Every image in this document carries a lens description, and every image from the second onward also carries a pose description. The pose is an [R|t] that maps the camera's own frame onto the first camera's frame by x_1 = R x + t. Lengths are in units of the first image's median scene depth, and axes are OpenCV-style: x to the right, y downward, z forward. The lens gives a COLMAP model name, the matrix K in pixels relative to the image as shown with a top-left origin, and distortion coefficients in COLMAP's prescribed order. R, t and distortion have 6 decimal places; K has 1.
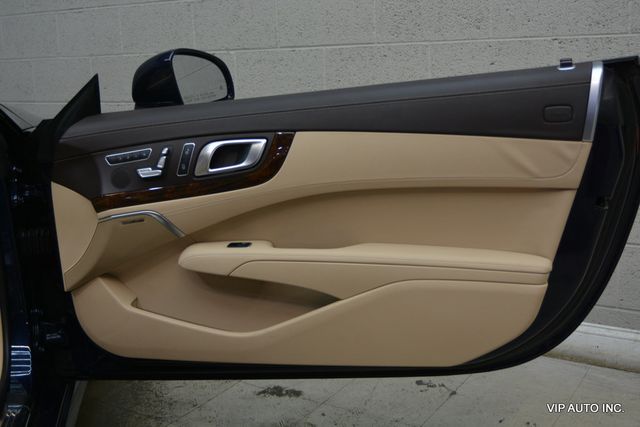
lens RADIAL K [[764.2, 0, 320.0], [0, 764.2, 213.5], [0, 0, 1]] dist [-0.011526, 0.006965]
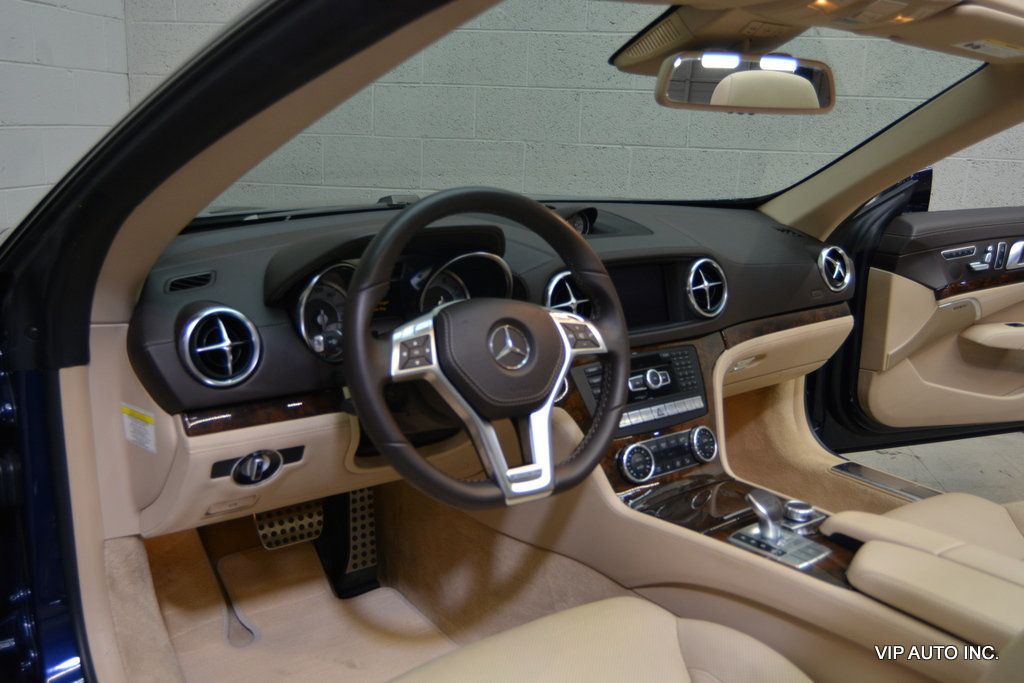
lens RADIAL K [[899.5, 0, 509.5], [0, 899.5, 341.2], [0, 0, 1]] dist [-0.010436, 0.004959]
pose [[0.908349, -0.026747, 0.417357, -0.826953], [0.019179, 0.999567, 0.022316, 0.010984], [-0.417774, -0.012266, 0.908468, 0.006750]]
